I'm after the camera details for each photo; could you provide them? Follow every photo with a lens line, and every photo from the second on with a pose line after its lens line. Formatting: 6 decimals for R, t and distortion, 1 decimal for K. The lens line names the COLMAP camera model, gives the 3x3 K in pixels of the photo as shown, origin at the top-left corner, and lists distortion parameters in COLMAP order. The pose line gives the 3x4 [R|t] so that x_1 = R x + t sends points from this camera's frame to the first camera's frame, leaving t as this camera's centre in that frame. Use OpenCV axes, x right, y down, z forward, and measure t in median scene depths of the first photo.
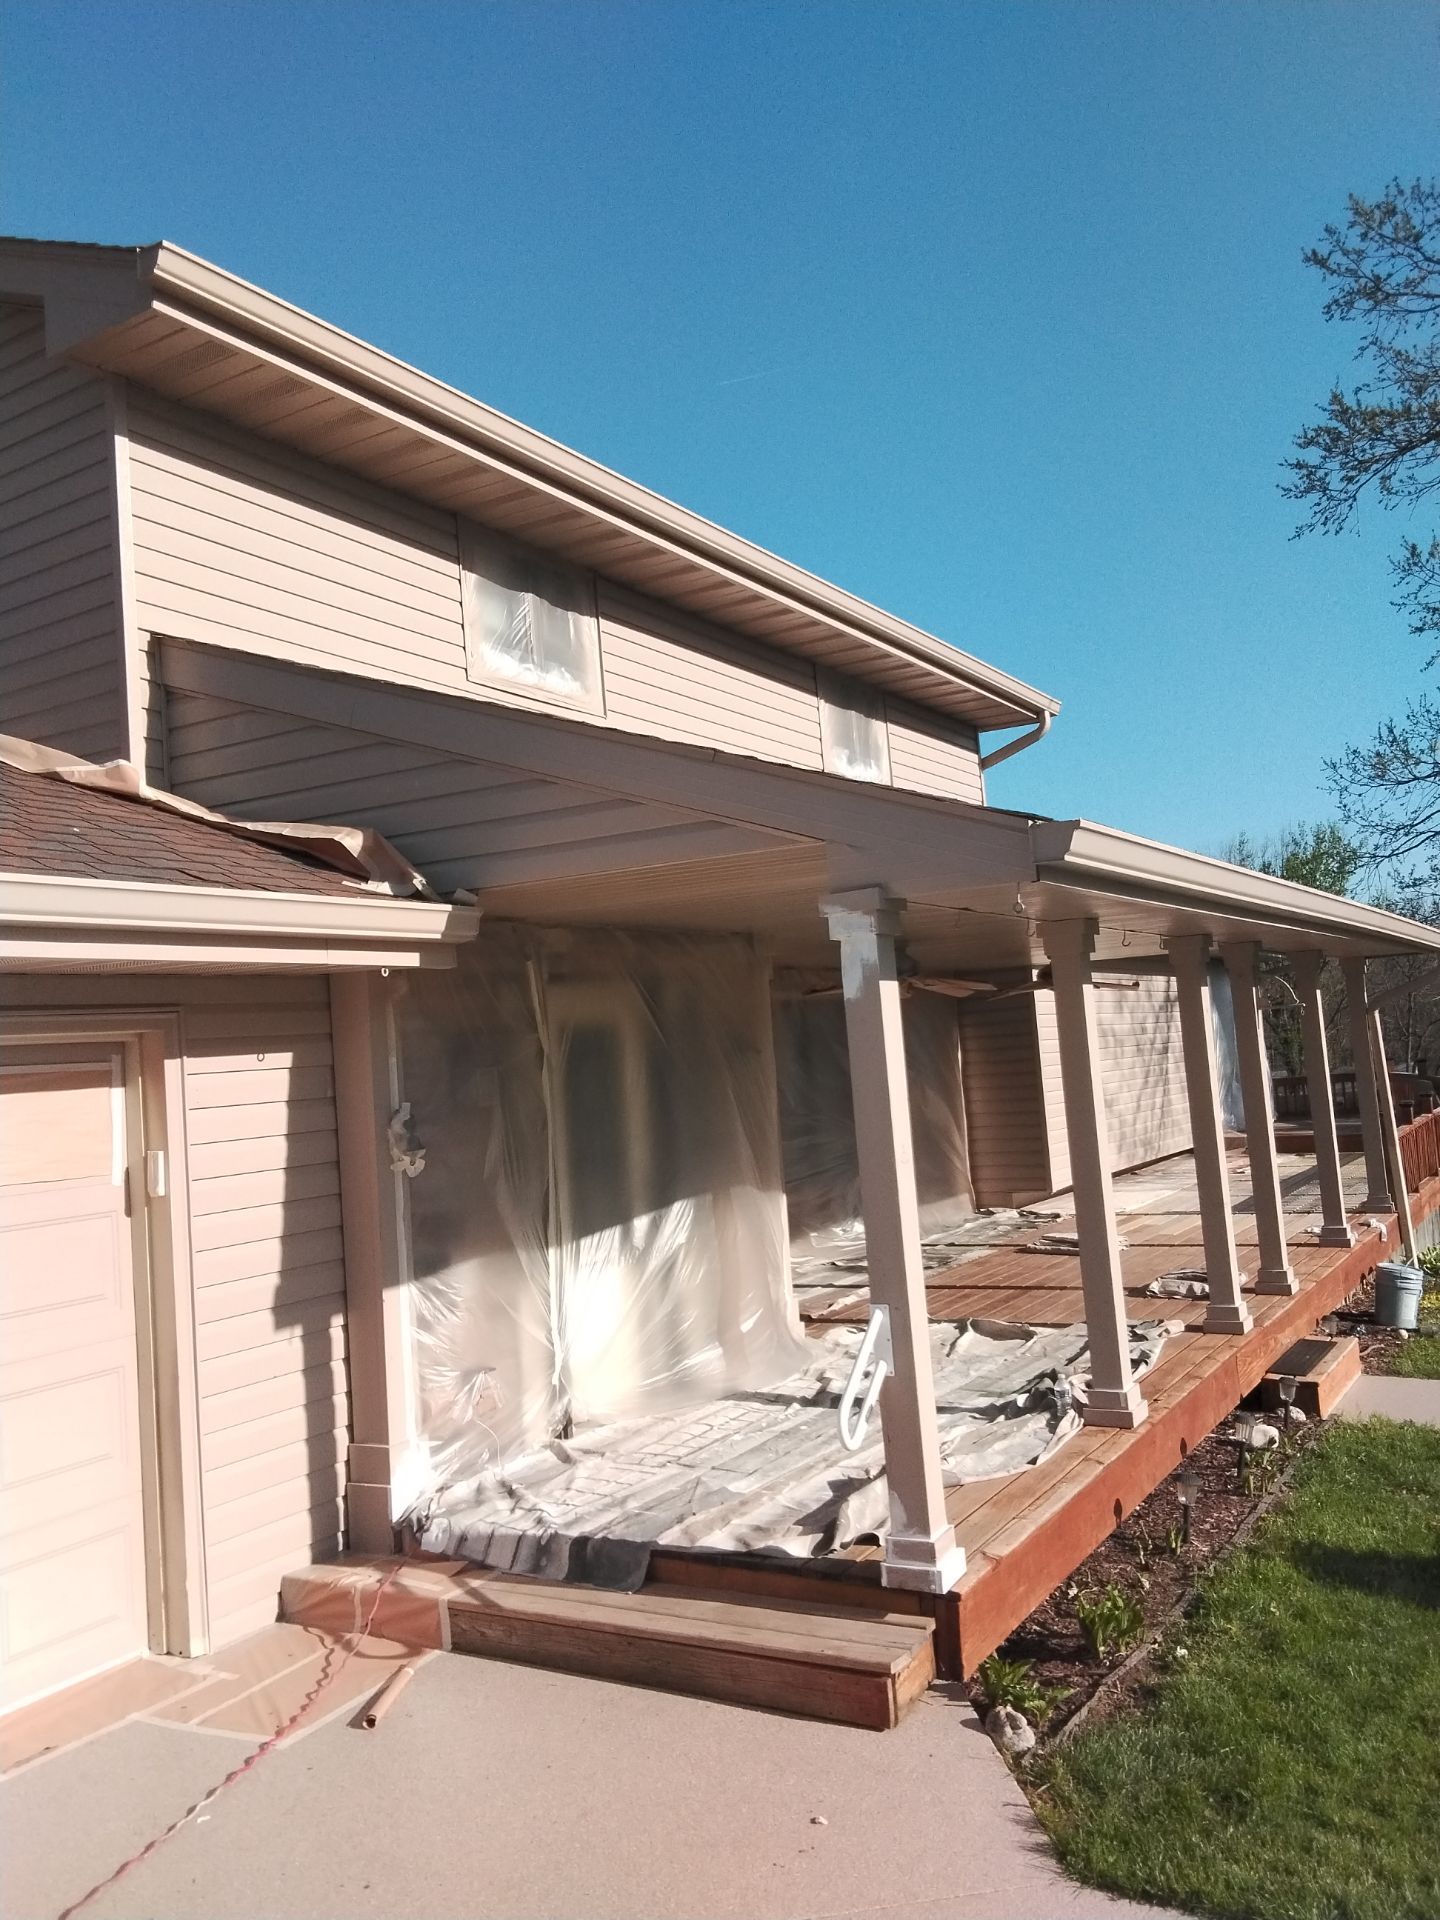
lens RADIAL K [[1498.4, 0, 729.8], [0, 1498.4, 952.1], [0, 0, 1]] dist [0.112390, -0.150409]
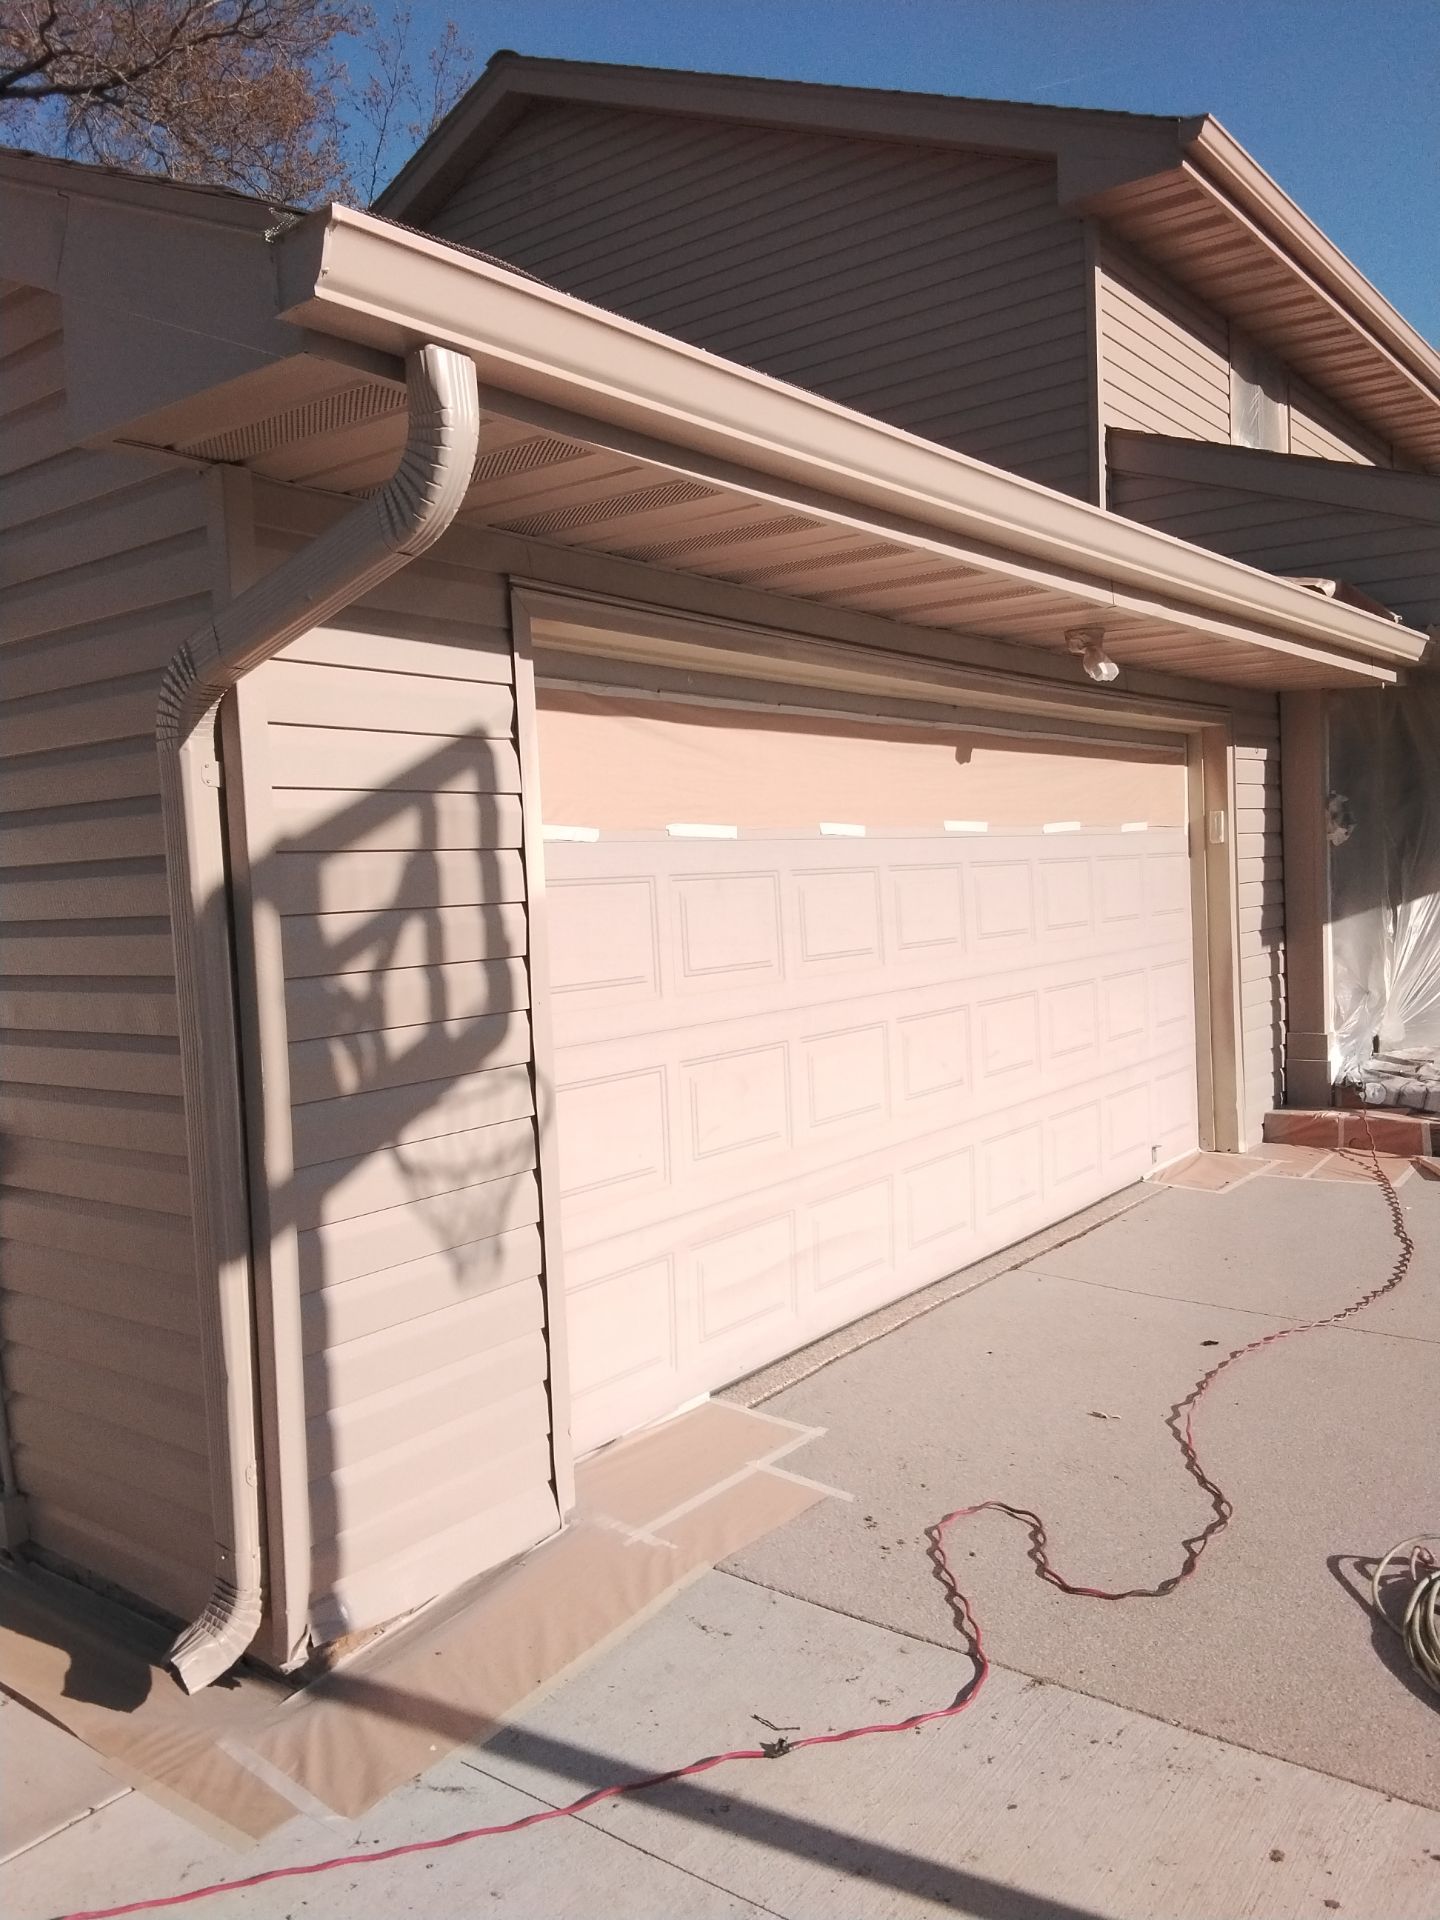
lens RADIAL K [[1498.4, 0, 730.9], [0, 1498.4, 949.0], [0, 0, 1]] dist [0.112390, -0.150409]
pose [[0.994496, 0.035170, -0.098699, -0.621797], [-0.021713, 0.990710, 0.134244, 0.071584], [0.102503, -0.131362, 0.986021, -0.413710]]
